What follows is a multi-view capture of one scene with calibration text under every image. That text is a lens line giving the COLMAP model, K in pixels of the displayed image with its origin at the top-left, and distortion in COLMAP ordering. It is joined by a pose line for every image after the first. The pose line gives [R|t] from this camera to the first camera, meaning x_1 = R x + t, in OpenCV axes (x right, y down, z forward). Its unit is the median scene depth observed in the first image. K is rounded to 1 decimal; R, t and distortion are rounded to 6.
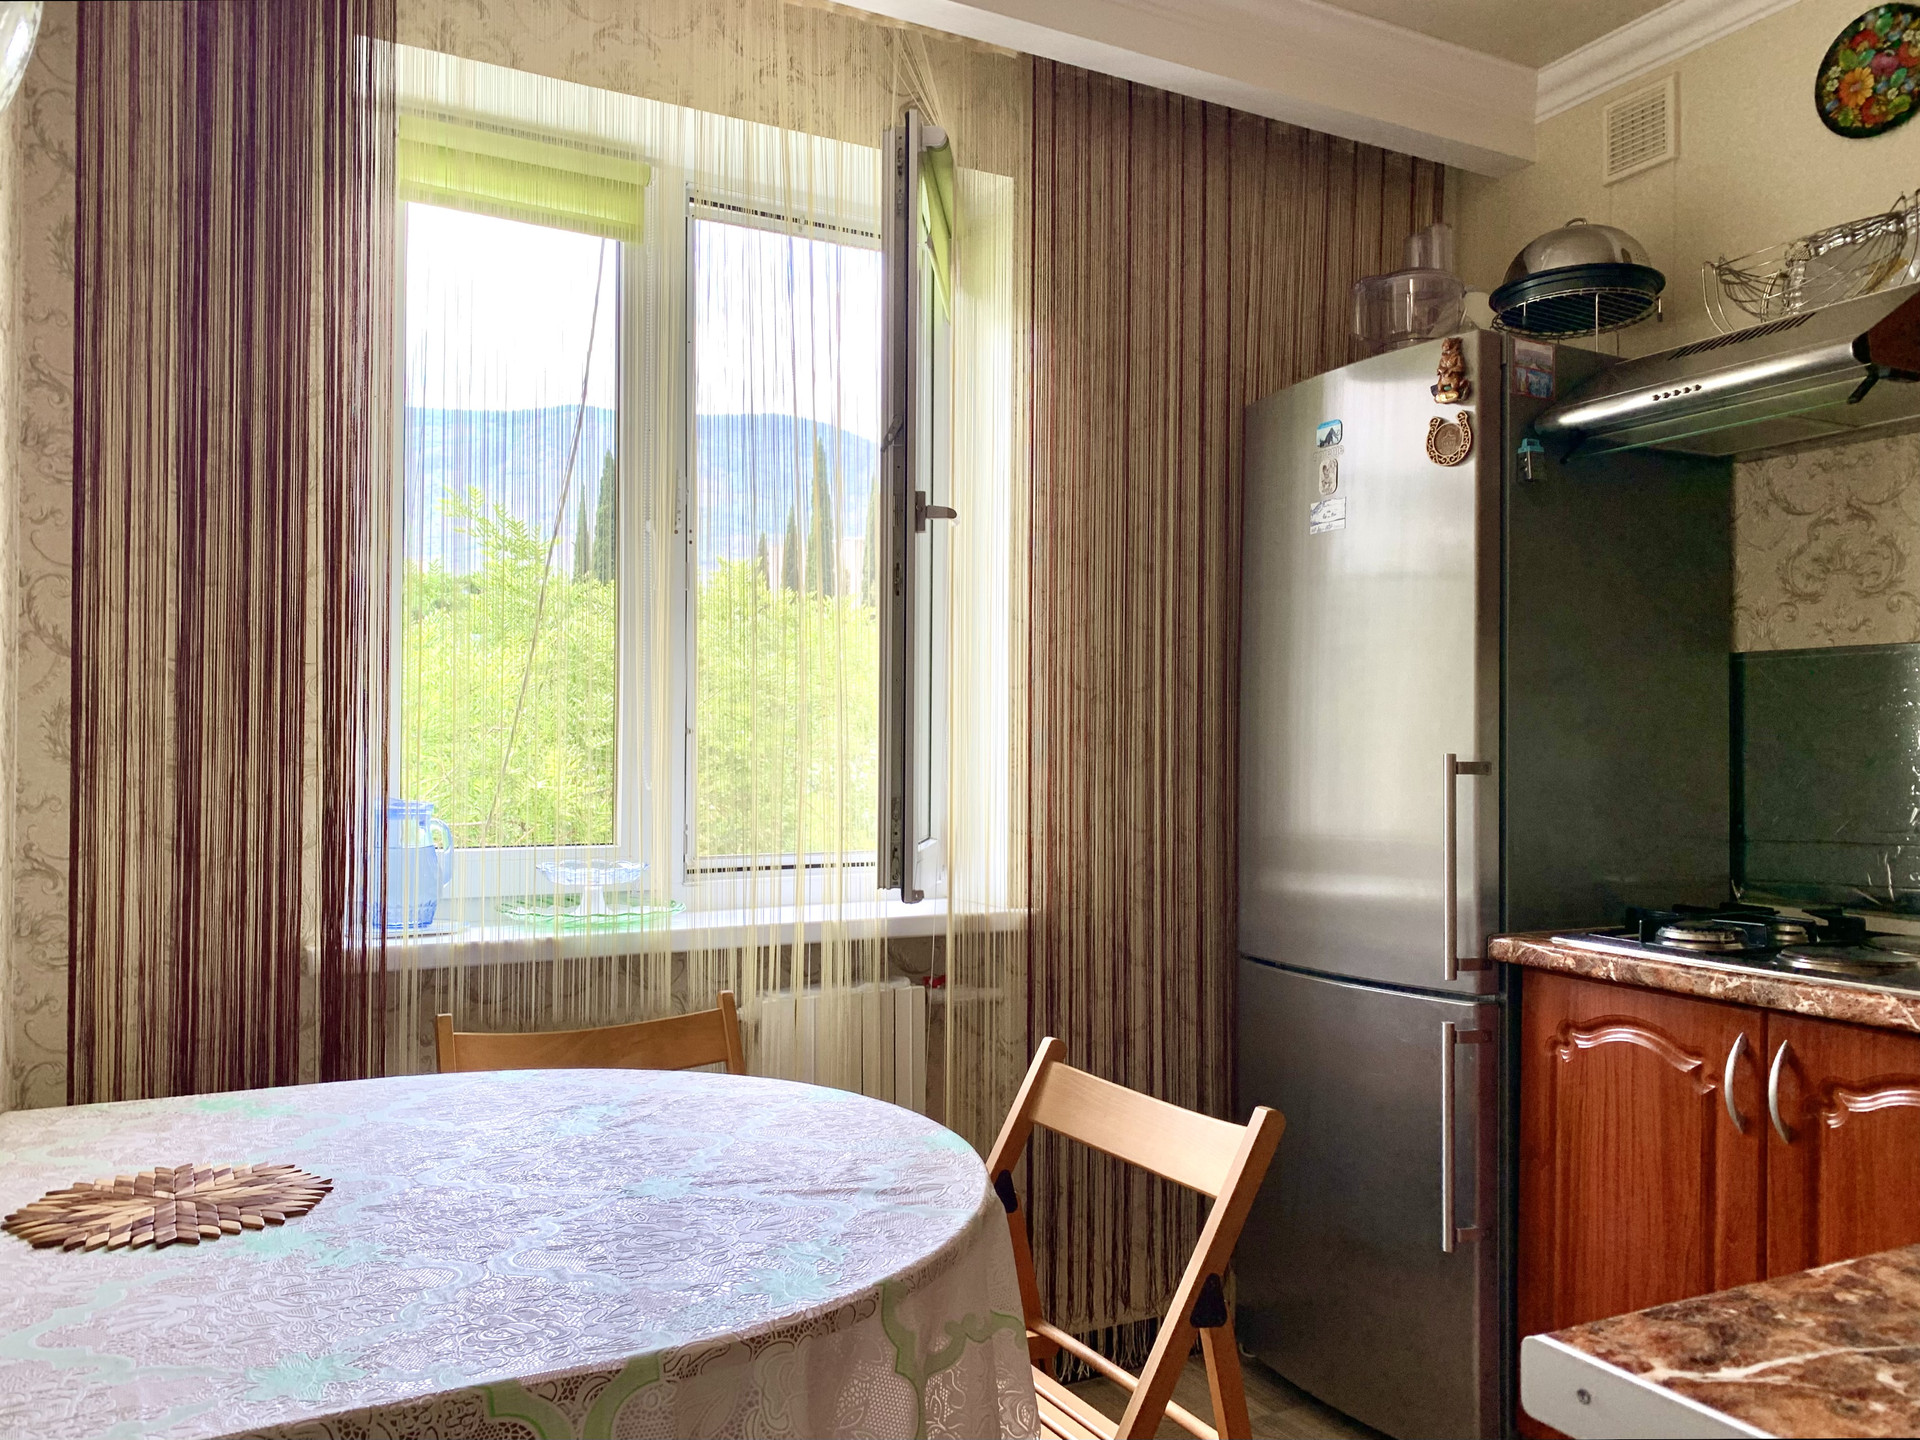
lens RADIAL K [[1473.2, 0, 963.1], [0, 1473.2, 726.0], [0, 0, 1]] dist [0.014911, -0.009277]
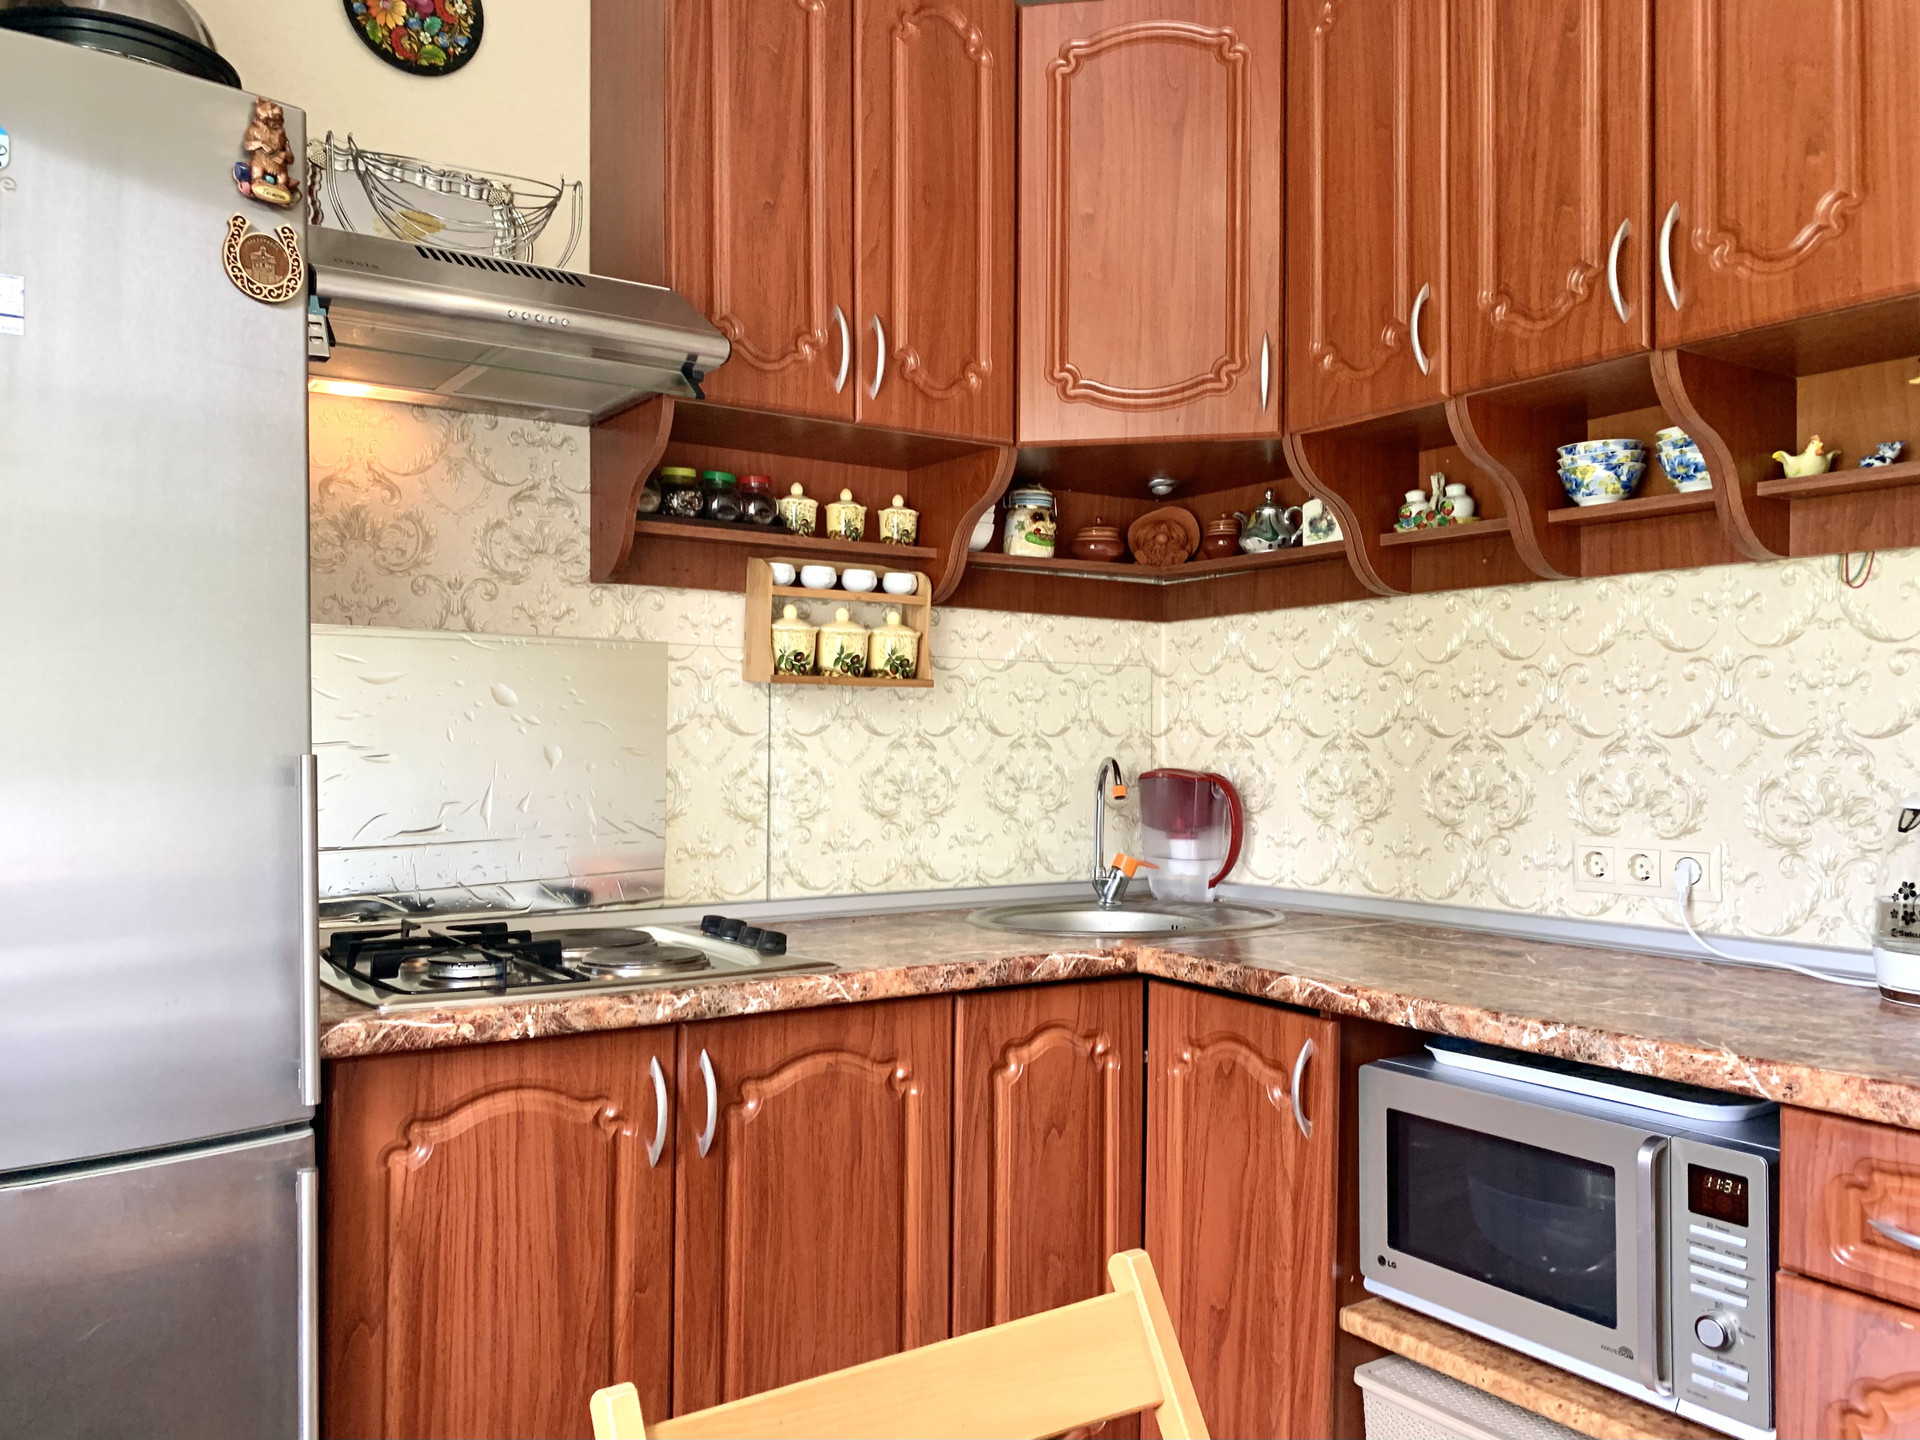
lens RADIAL K [[1473.2, 0, 963.1], [0, 1473.2, 724.7], [0, 0, 1]] dist [0.014911, -0.009277]
pose [[-0.113910, 0.002084, 0.993489, -0.369341], [-0.019538, 0.999800, -0.004337, 0.002378], [-0.993299, -0.019905, -0.113847, 0.842006]]
